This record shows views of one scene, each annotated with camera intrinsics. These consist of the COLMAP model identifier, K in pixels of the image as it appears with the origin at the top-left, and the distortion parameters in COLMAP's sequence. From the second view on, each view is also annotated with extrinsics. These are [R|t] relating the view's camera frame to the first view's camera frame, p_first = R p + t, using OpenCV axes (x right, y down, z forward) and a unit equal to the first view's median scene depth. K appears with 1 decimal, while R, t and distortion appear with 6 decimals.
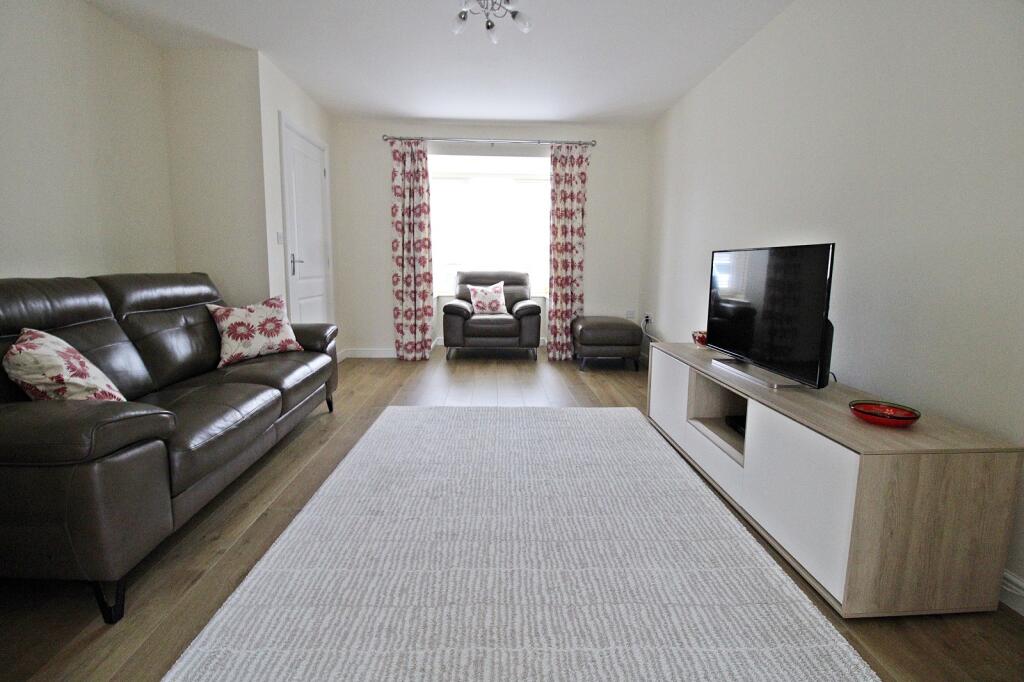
lens RADIAL K [[495.7, 0, 513.9], [0, 495.7, 329.4], [0, 0, 1]] dist [-0.001082, -0.000823]
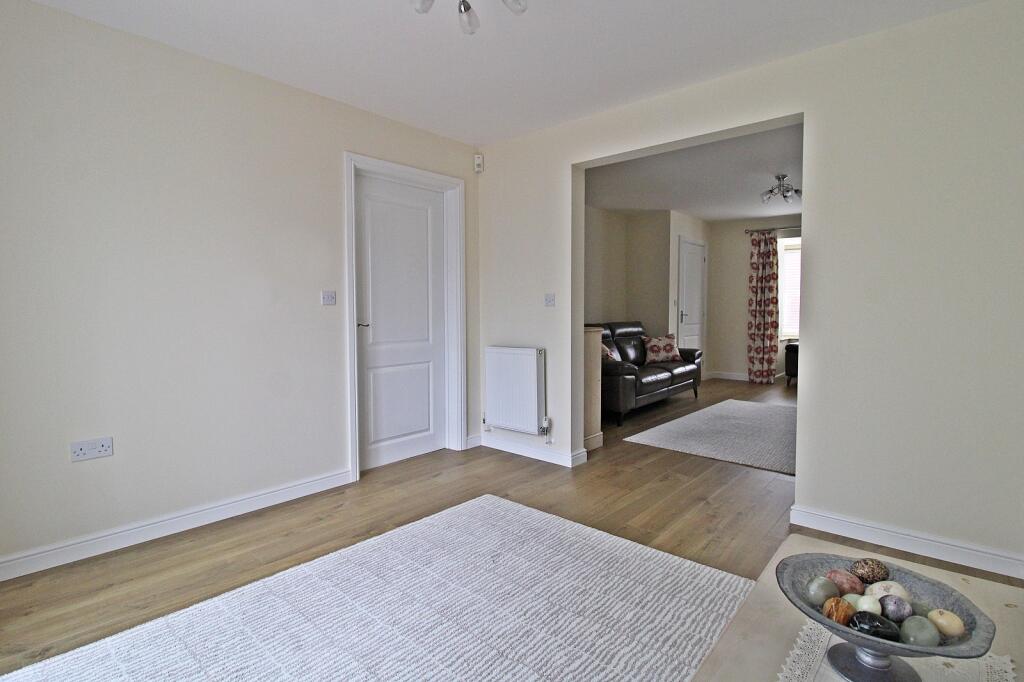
lens RADIAL K [[495.7, 0, 513.9], [0, 495.7, 329.4], [0, 0, 1]] dist [-0.001082, -0.000823]
pose [[0.731809, 0.020147, -0.681212, 0.250468], [-0.081072, 0.995039, -0.057666, 0.050470], [0.676670, 0.097427, 0.729812, -0.537002]]
